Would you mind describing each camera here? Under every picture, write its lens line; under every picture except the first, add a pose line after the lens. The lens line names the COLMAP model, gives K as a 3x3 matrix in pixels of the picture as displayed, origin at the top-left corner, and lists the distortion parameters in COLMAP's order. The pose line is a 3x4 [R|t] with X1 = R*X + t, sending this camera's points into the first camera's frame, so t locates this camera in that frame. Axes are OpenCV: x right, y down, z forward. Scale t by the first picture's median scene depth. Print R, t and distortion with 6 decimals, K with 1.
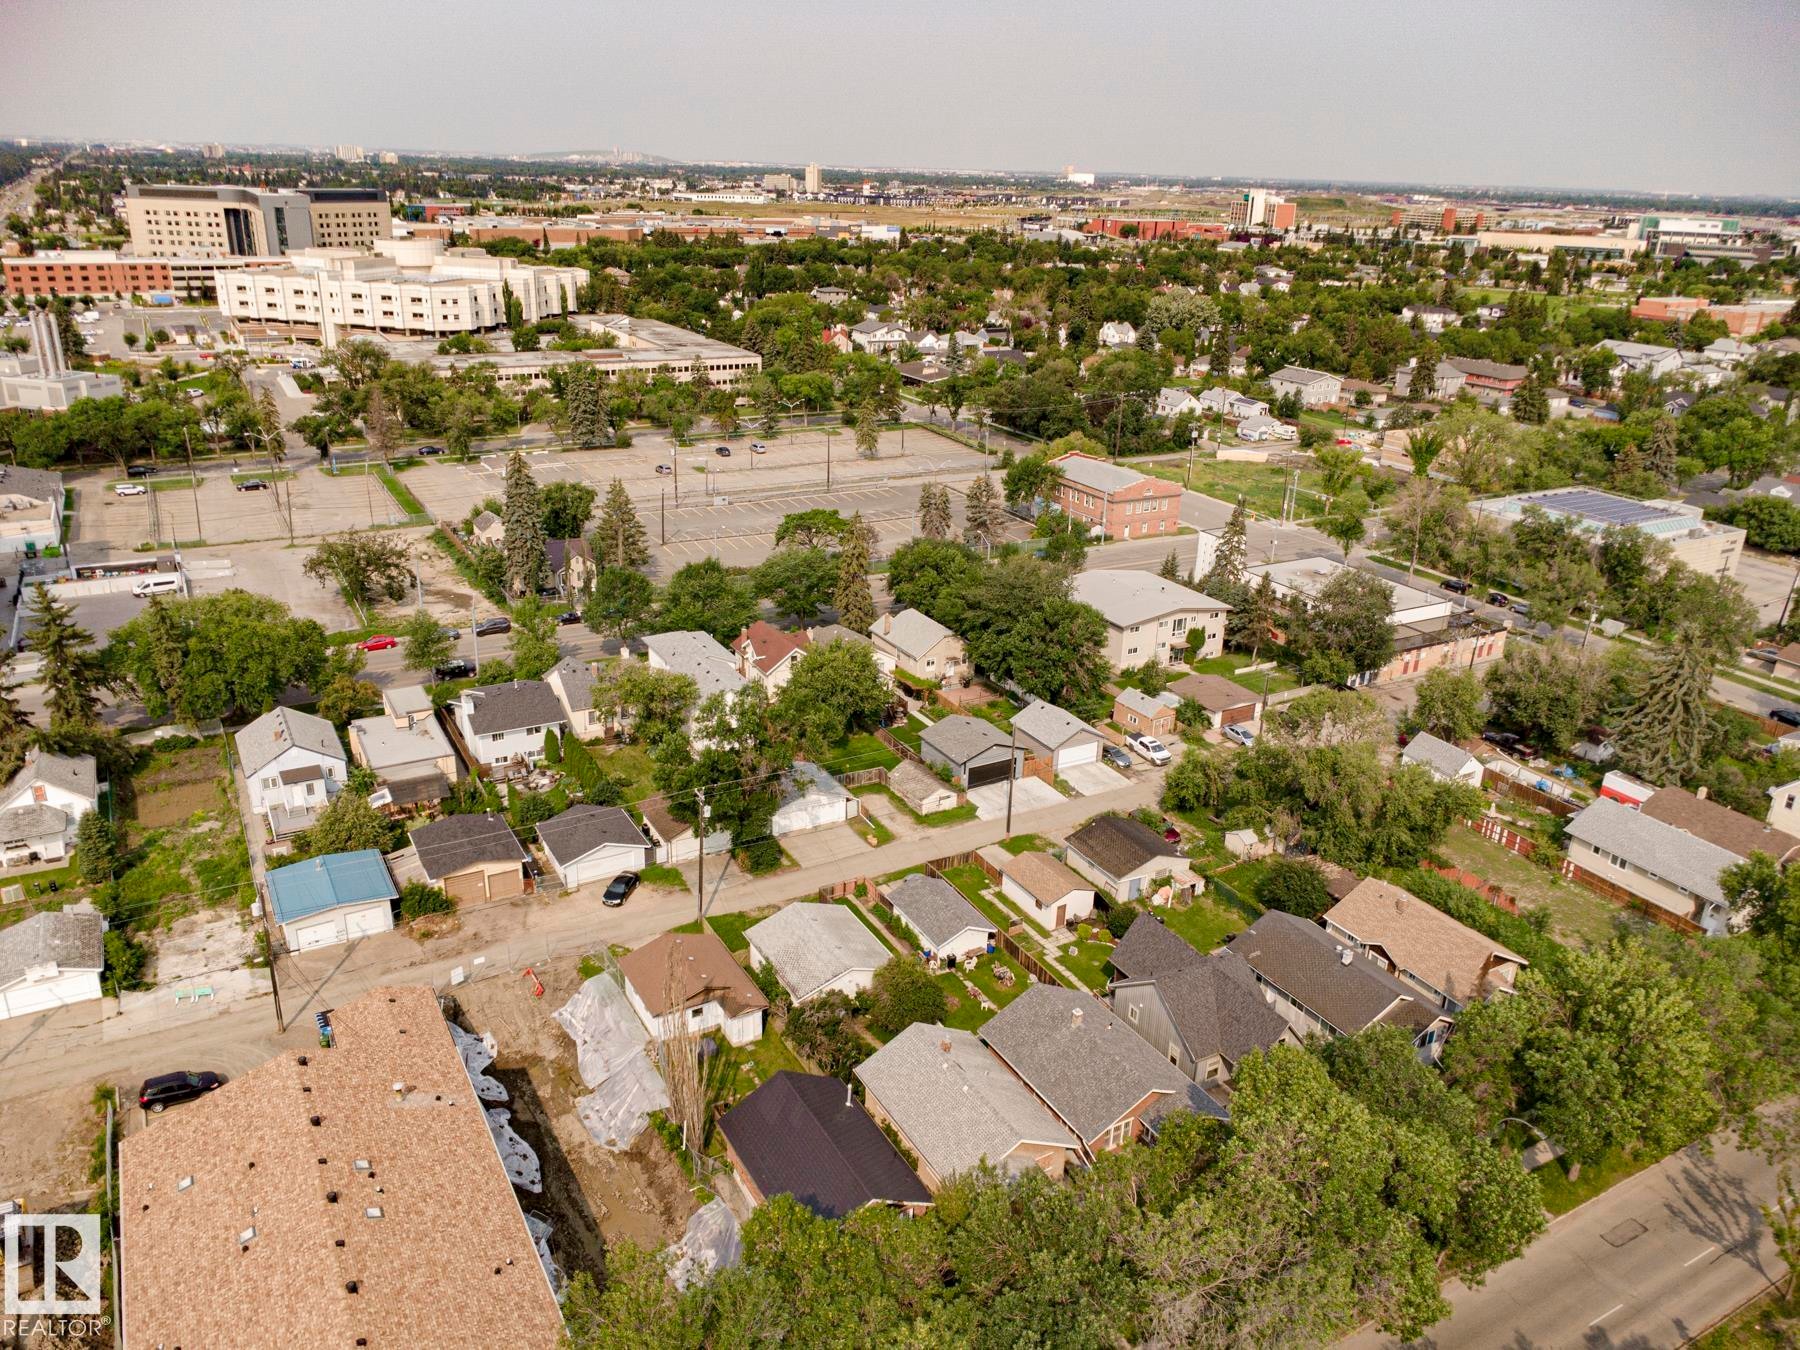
lens RADIAL K [[1307.5, 0, 902.7], [0, 1307.5, 669.2], [0, 0, 1]] dist [0.010454, -0.005682]
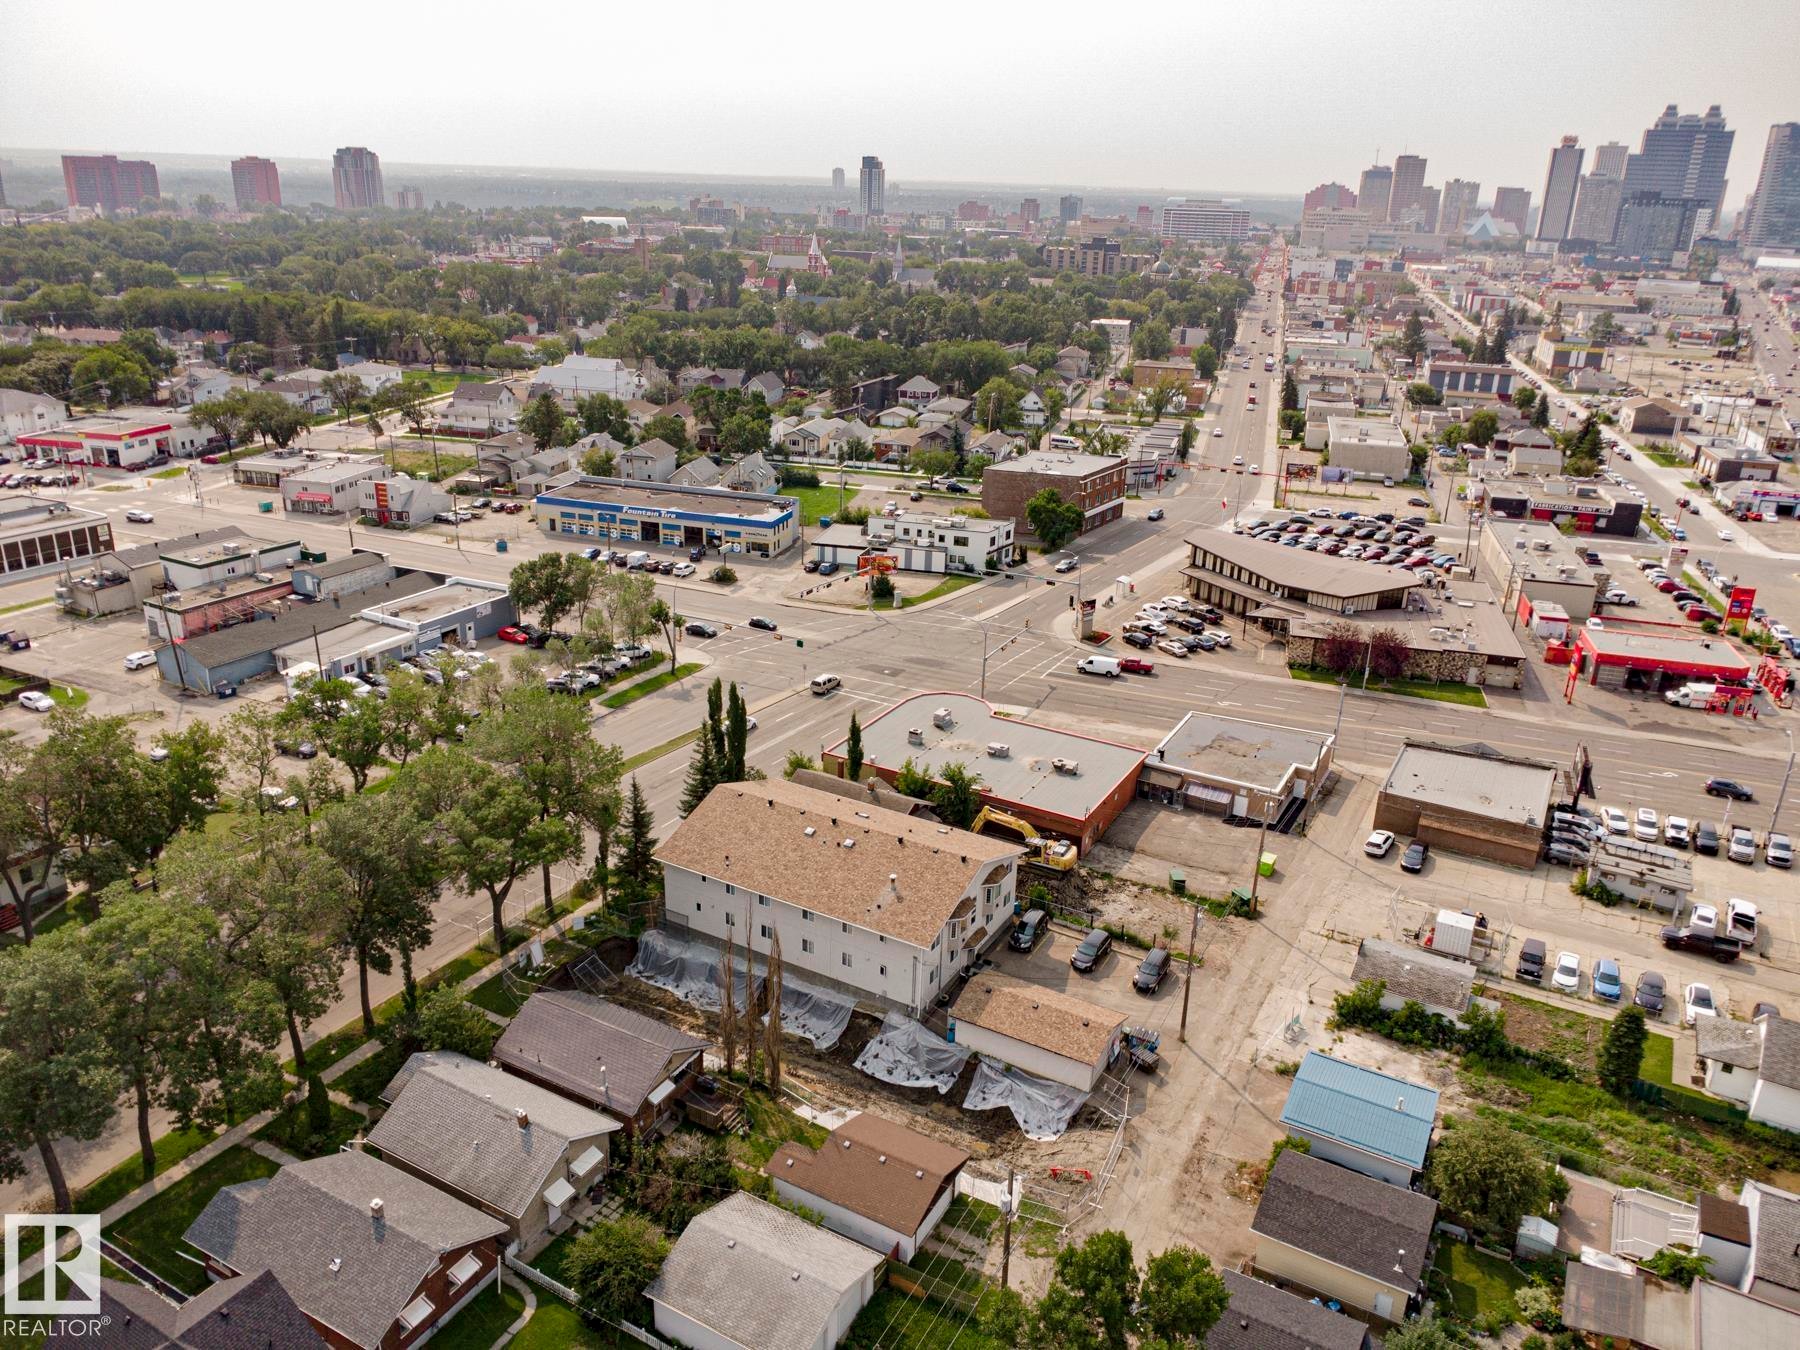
lens RADIAL K [[1307.5, 0, 902.7], [0, 1307.5, 669.2], [0, 0, 1]] dist [0.010454, -0.005682]
pose [[-0.851035, 0.127981, -0.509274, 0.120319], [-0.242792, 0.764049, 0.597730, -0.294361], [0.465608, 0.632337, -0.619159, 0.763437]]
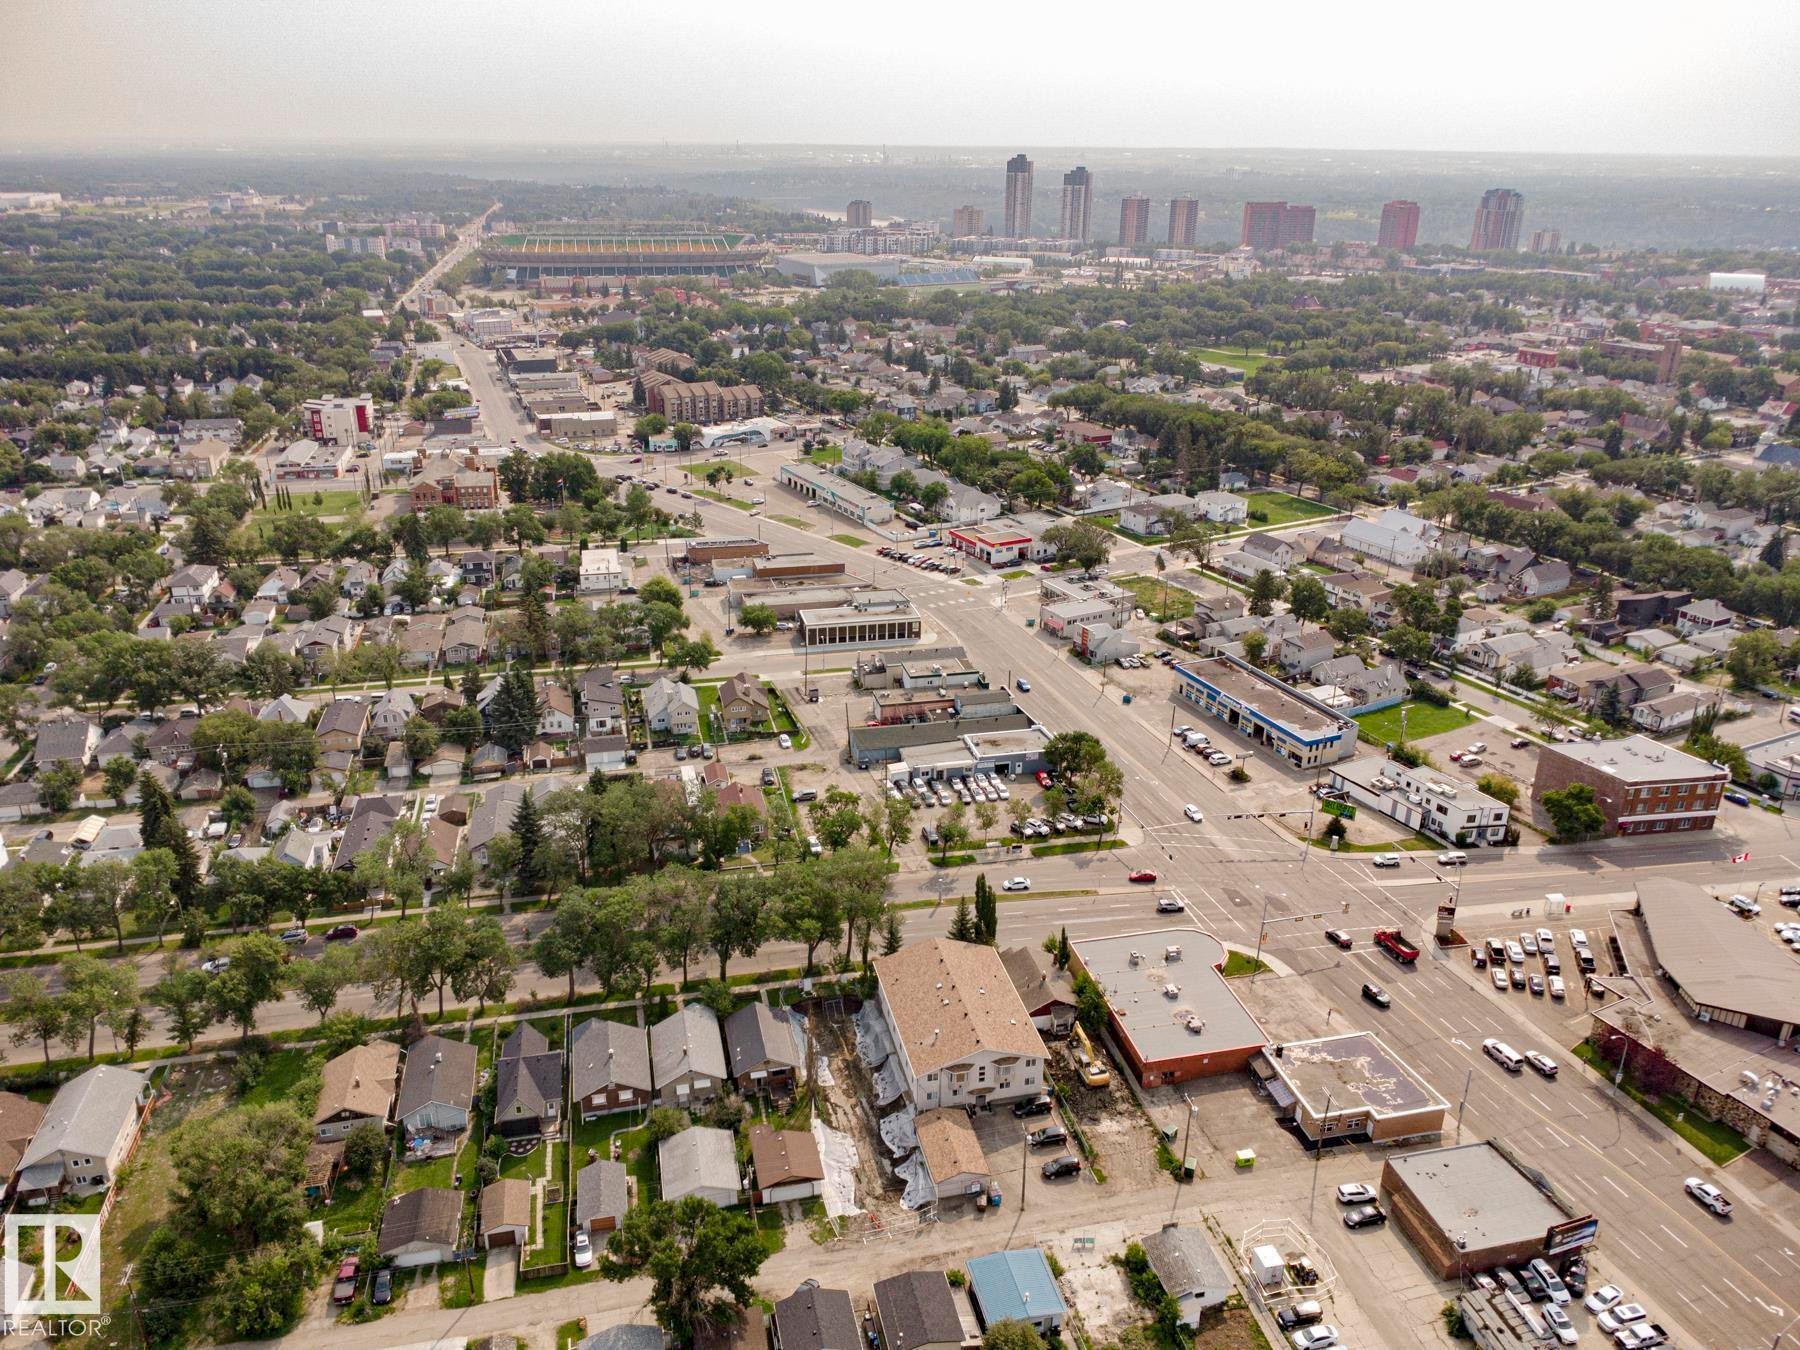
lens RADIAL K [[1307.5, 0, 902.7], [0, 1307.5, 669.2], [0, 0, 1]] dist [0.010454, -0.005682]
pose [[-0.959930, -0.146887, 0.238662, -0.348930], [0.057104, 0.731237, 0.679729, -0.764601], [-0.274362, 0.666121, -0.693548, 0.976841]]
